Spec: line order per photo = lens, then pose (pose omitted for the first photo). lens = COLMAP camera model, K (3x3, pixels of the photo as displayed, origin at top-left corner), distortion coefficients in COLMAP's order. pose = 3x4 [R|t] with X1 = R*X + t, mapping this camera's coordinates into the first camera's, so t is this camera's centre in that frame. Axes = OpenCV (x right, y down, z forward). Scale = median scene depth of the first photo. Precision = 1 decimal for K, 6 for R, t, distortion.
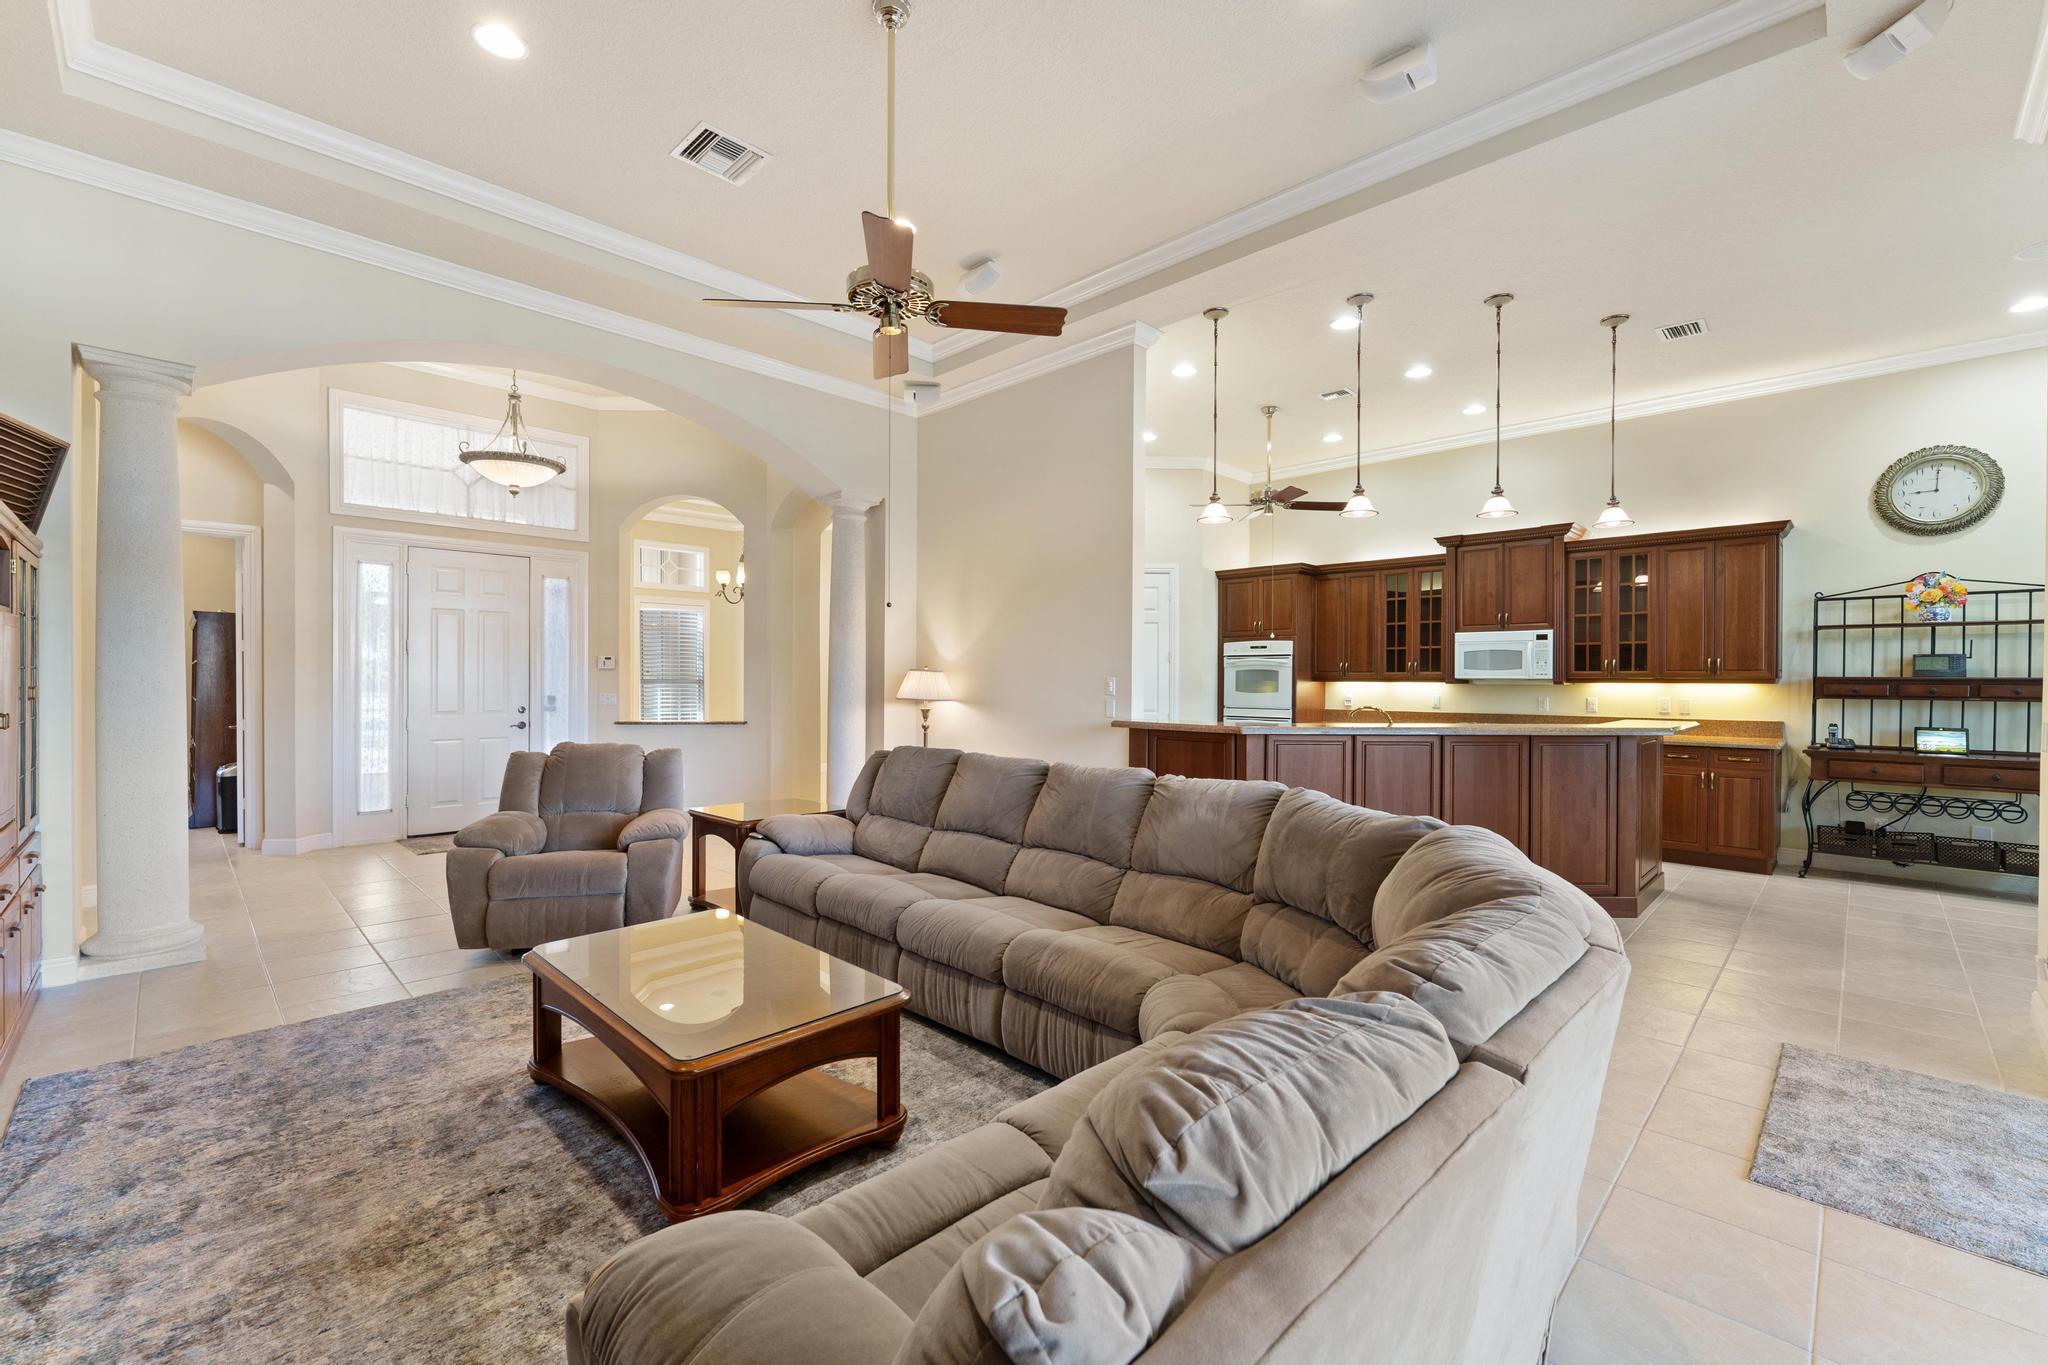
lens RADIAL K [[844.0, 0, 1024.0], [0, 844.0, 682.5], [0, 0, 1]] dist [-0.000088, -0.000549]
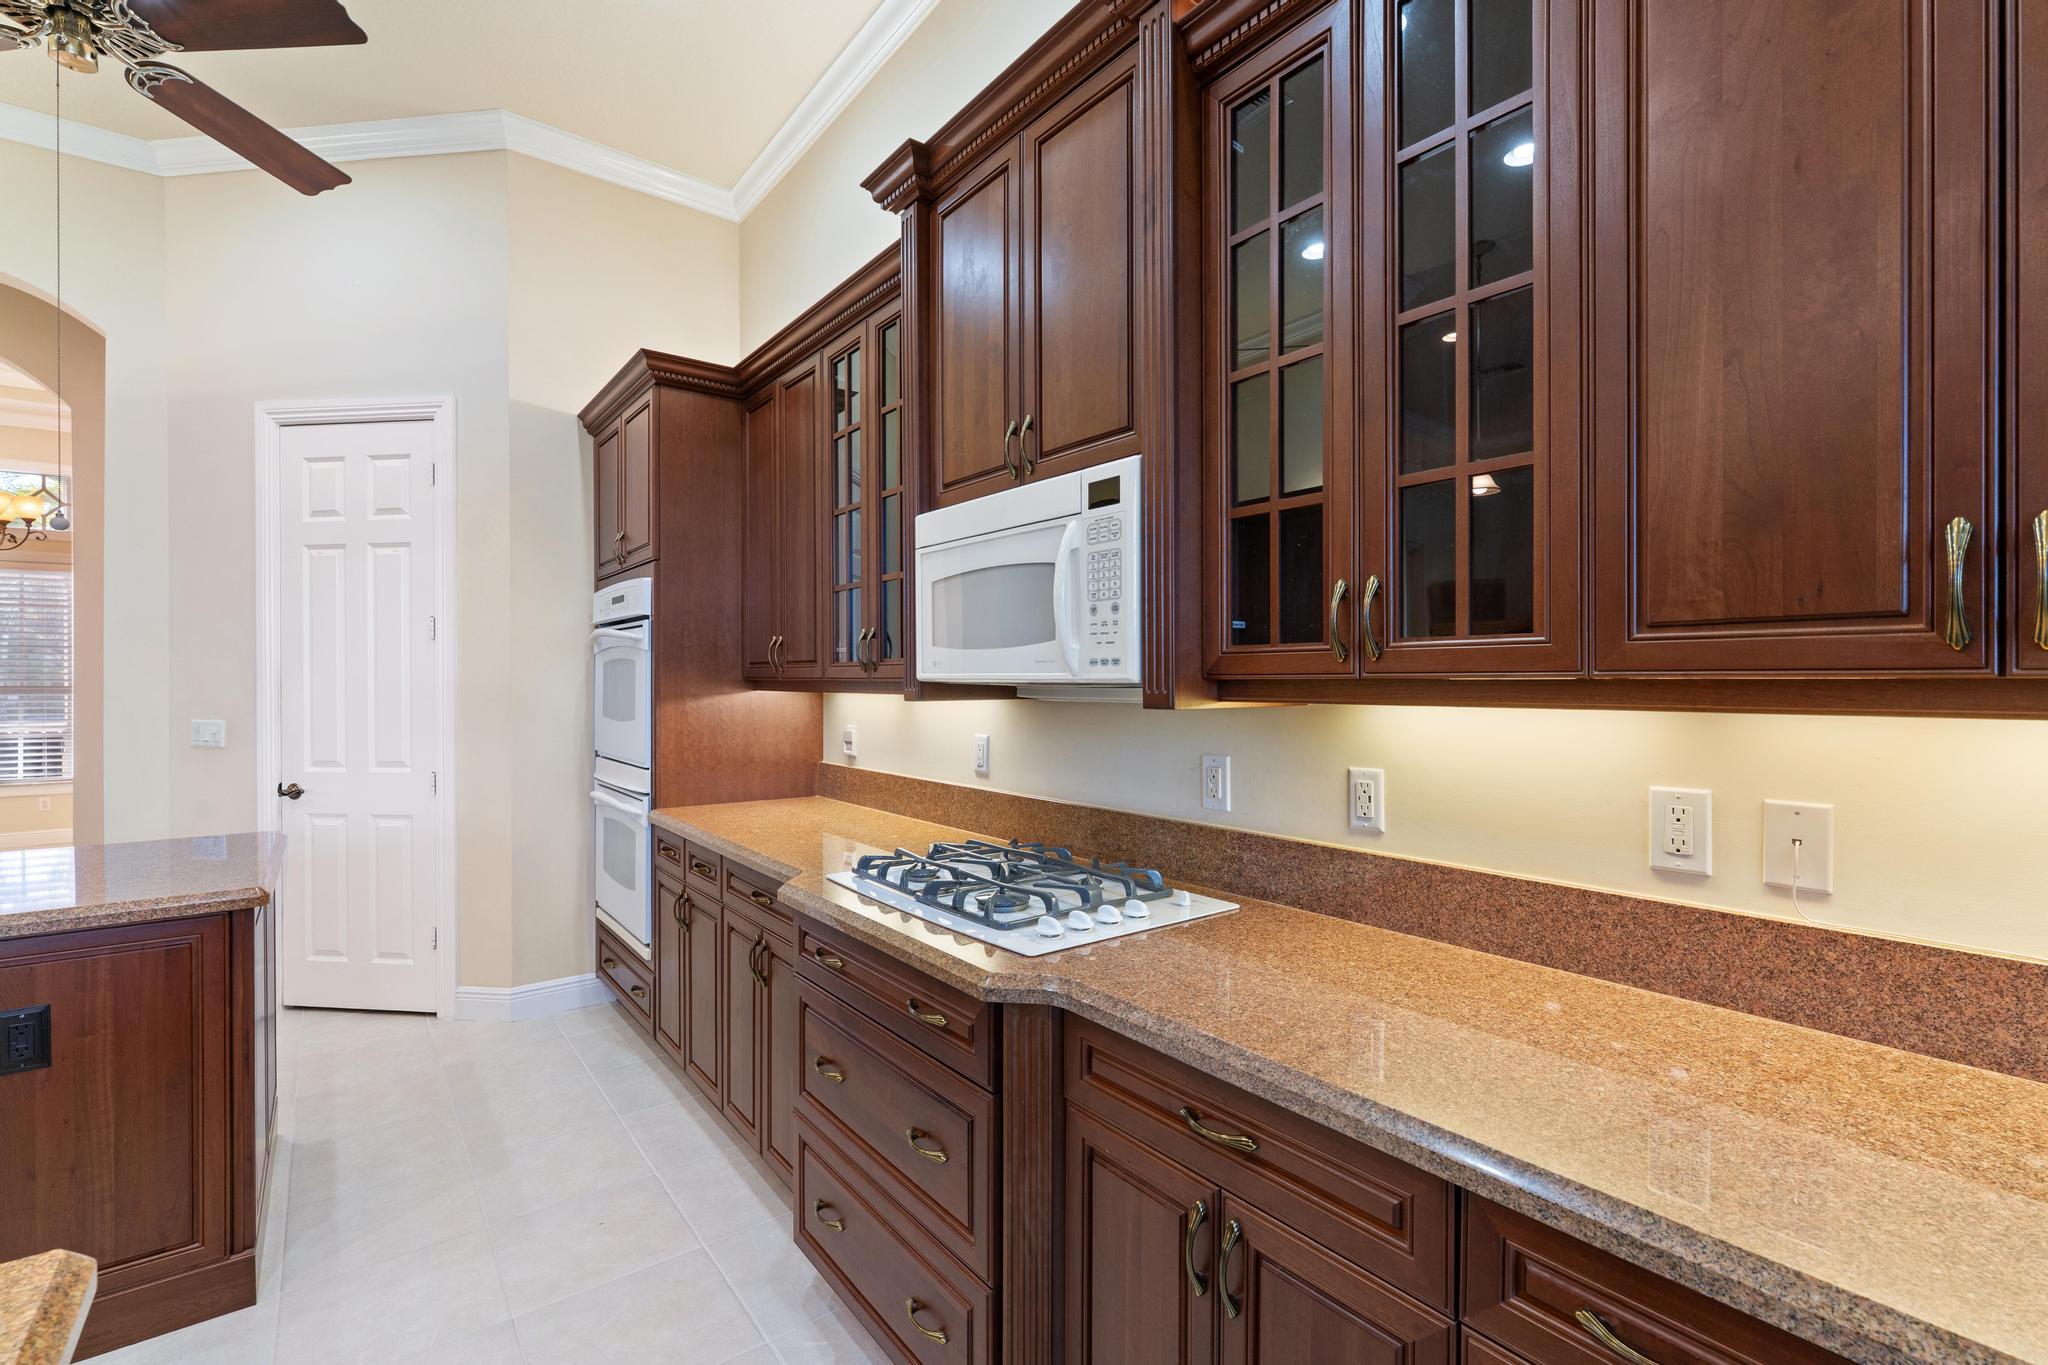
lens RADIAL K [[898.1, 0, 1022.0], [0, 898.1, 685.6], [0, 0, 1]] dist [-0.000295, -0.000905]
pose [[0.991669, -0.005149, -0.128707, 0.653826], [0.005573, 0.999980, 0.002929, -0.004783], [0.128689, -0.003622, 0.991678, 0.803845]]
